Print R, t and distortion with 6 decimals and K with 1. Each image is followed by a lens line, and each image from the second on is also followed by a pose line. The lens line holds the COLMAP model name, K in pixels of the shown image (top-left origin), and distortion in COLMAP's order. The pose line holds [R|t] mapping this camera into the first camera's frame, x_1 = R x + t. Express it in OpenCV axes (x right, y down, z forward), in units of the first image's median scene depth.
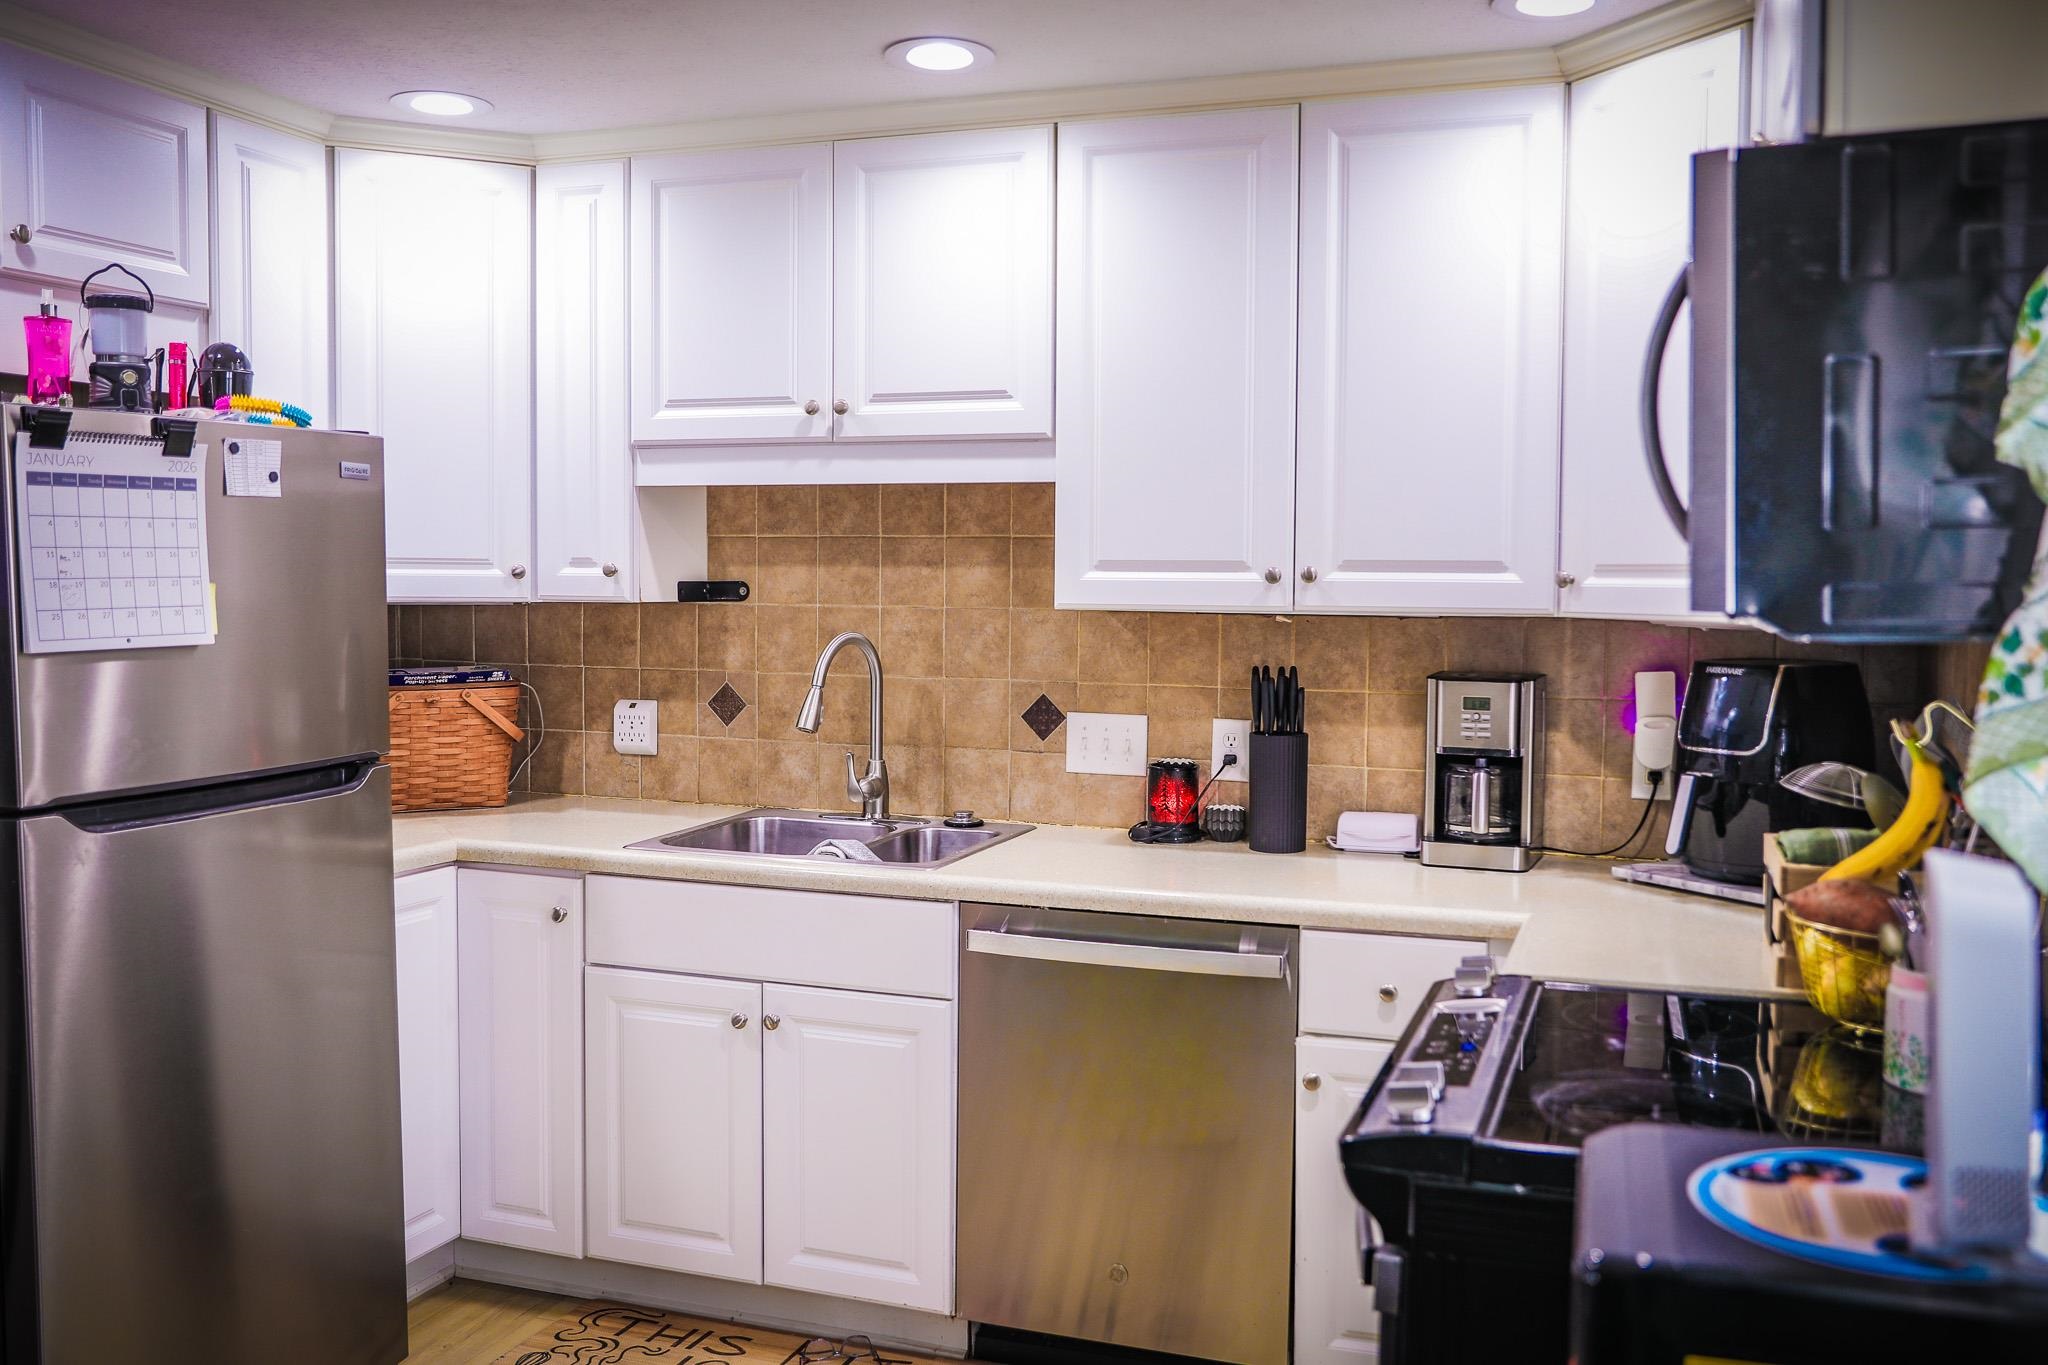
lens RADIAL K [[1844.9, 0, 1025.6], [0, 1844.9, 687.0], [0, 0, 1]] dist [-0.061880, 0.111993]
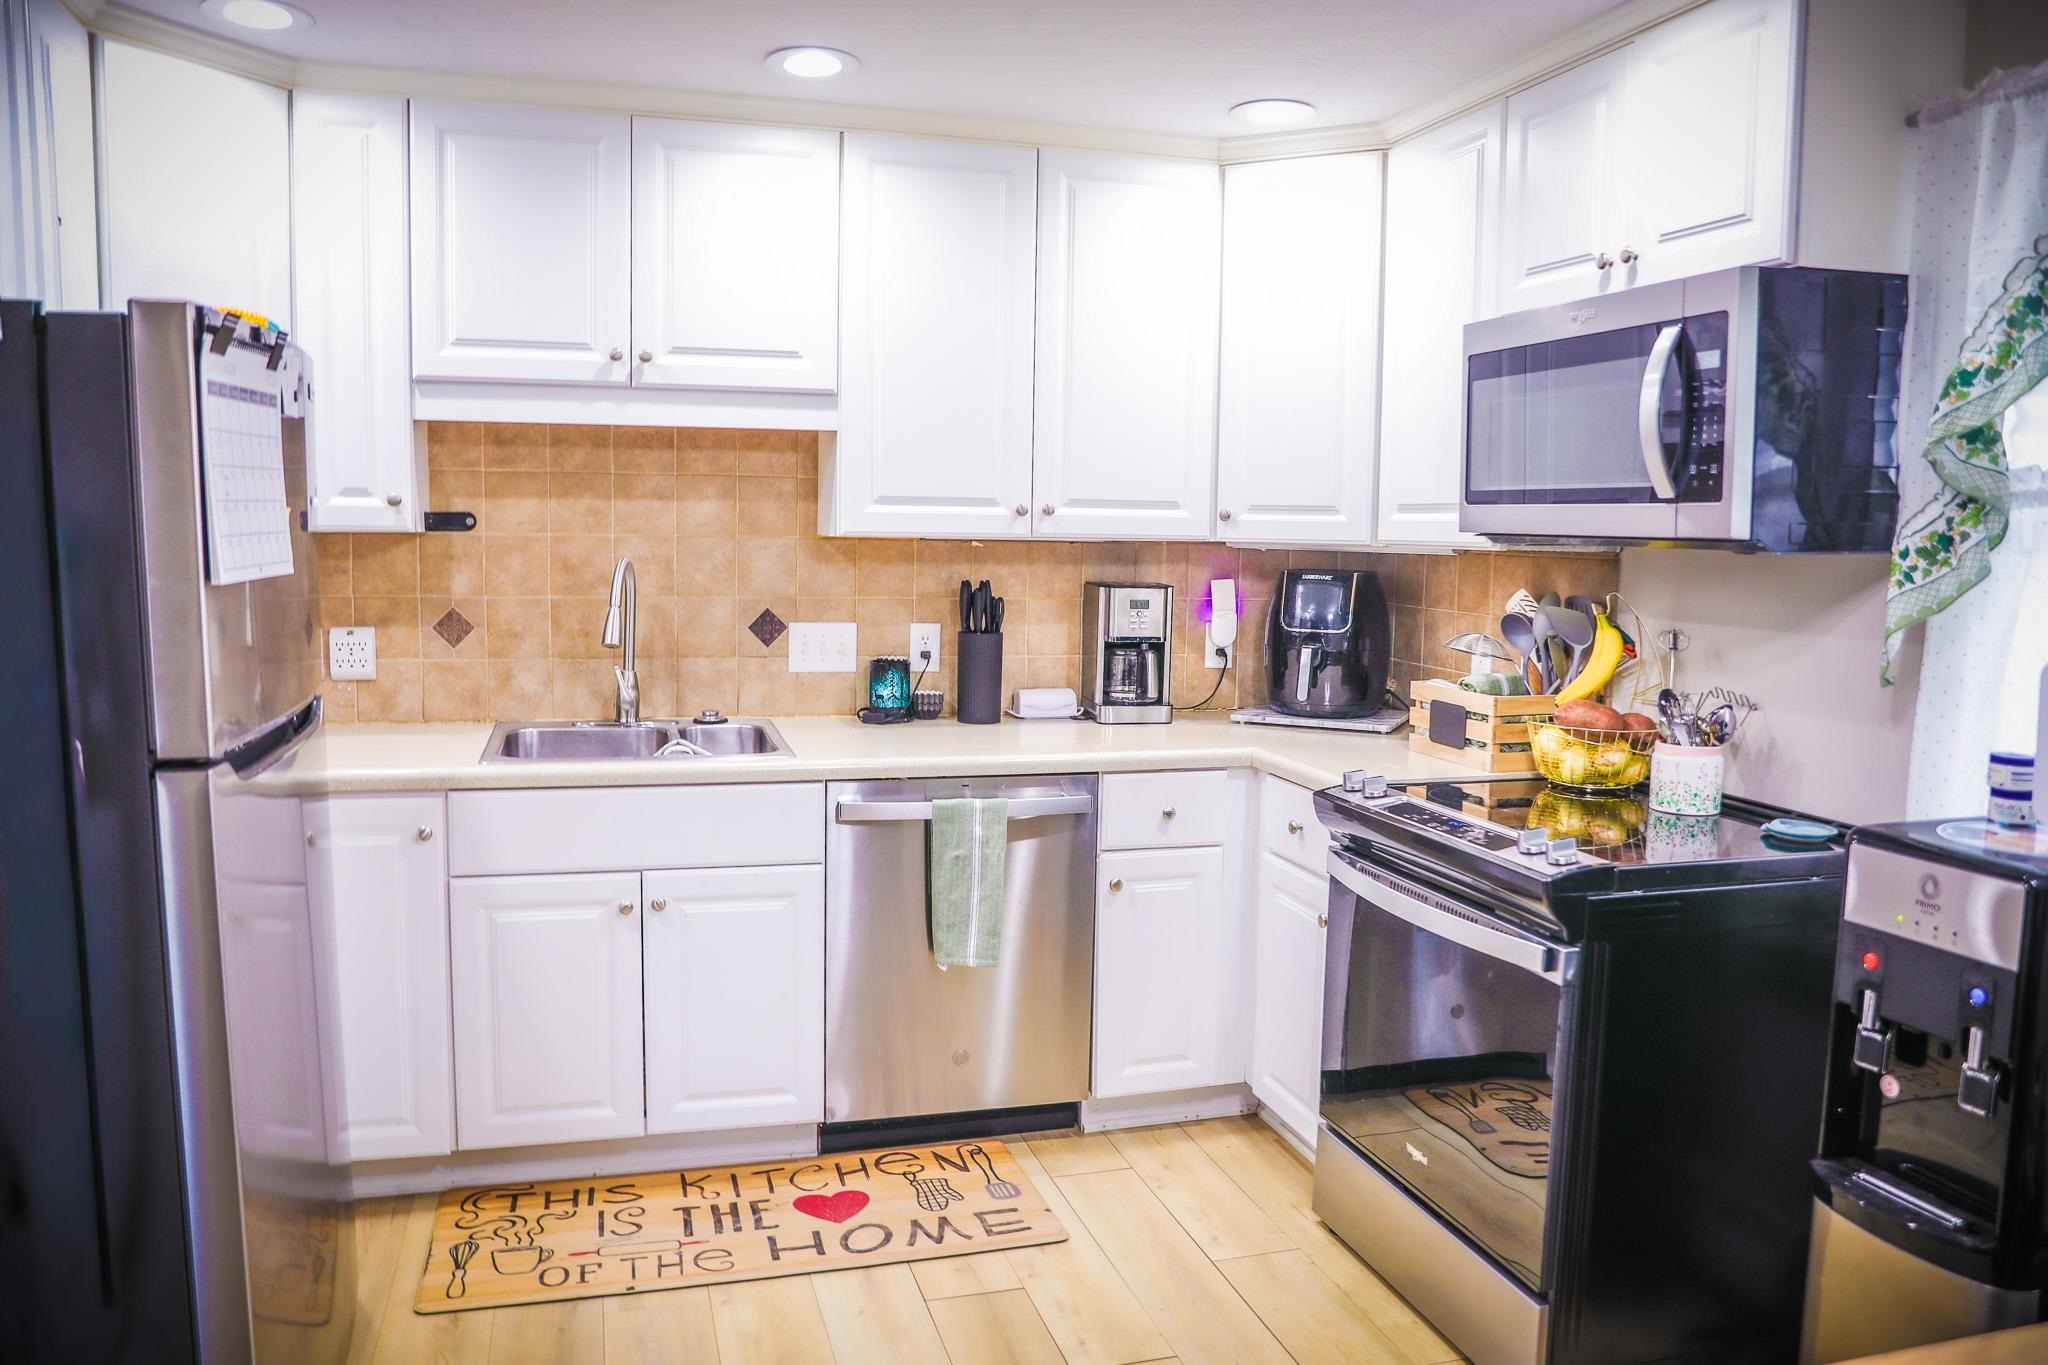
lens RADIAL K [[1487.2, 0, 1020.3], [0, 1487.2, 686.7], [0, 0, 1]] dist [-0.113096, 0.089228]
pose [[0.808718, -0.058277, 0.585302, -0.444995], [0.025549, 0.997621, 0.064029, -0.002835], [-0.587641, -0.036827, 0.808283, 0.134547]]
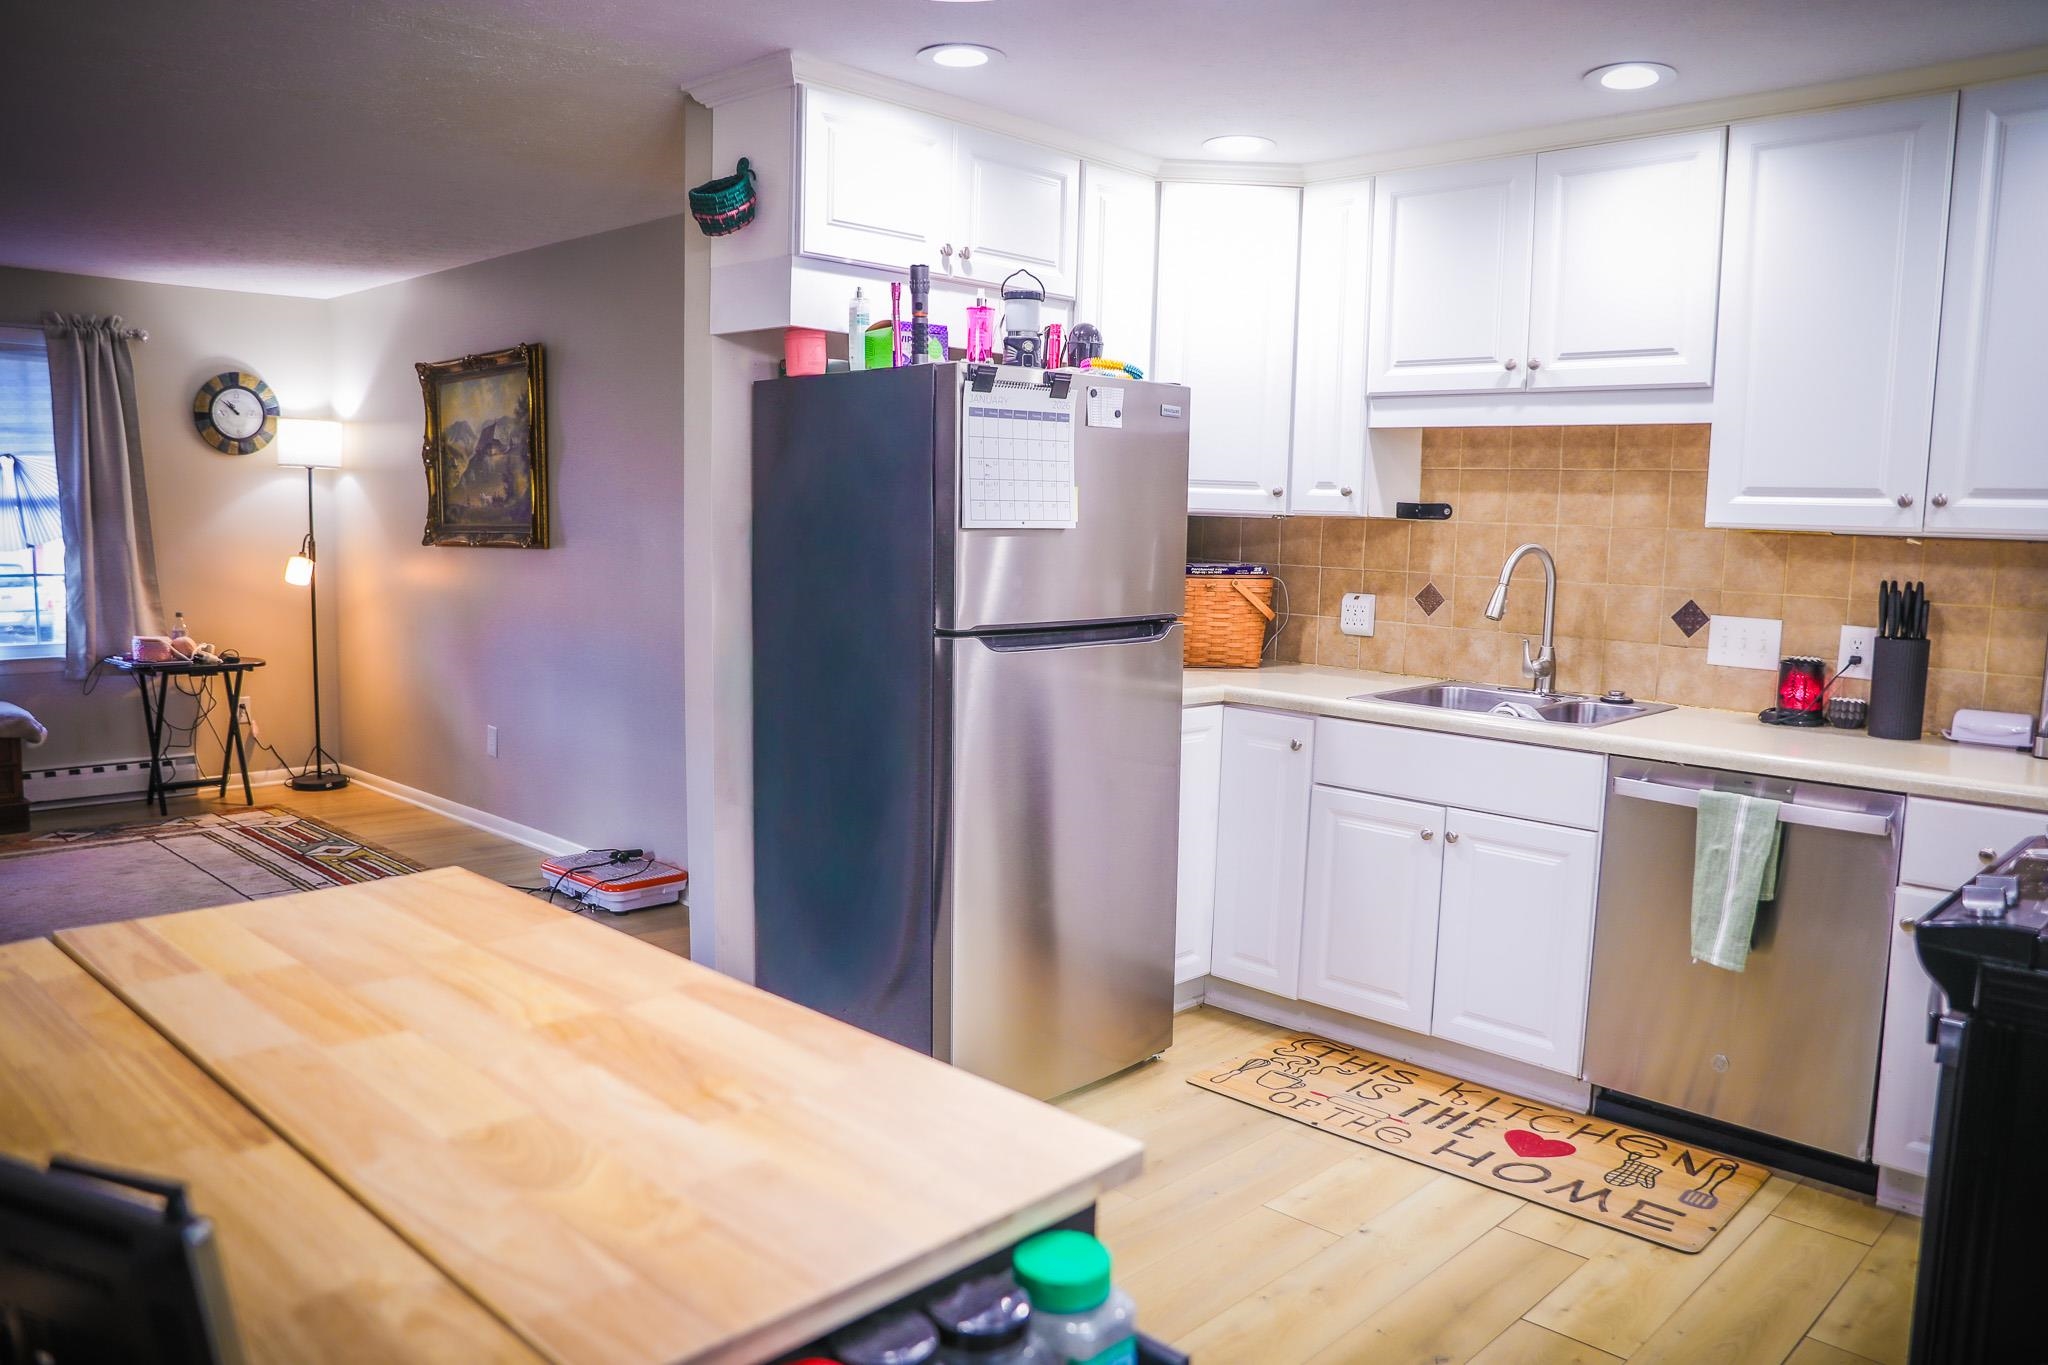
lens RADIAL K [[1487.2, 0, 1020.3], [0, 1487.2, 686.7], [0, 0, 1]] dist [-0.113096, 0.089228]
pose [[0.910661, 0.063273, -0.408282, 0.002668], [-0.044191, 0.997452, 0.056014, 0.028440], [0.410785, -0.032968, 0.911136, -0.068869]]
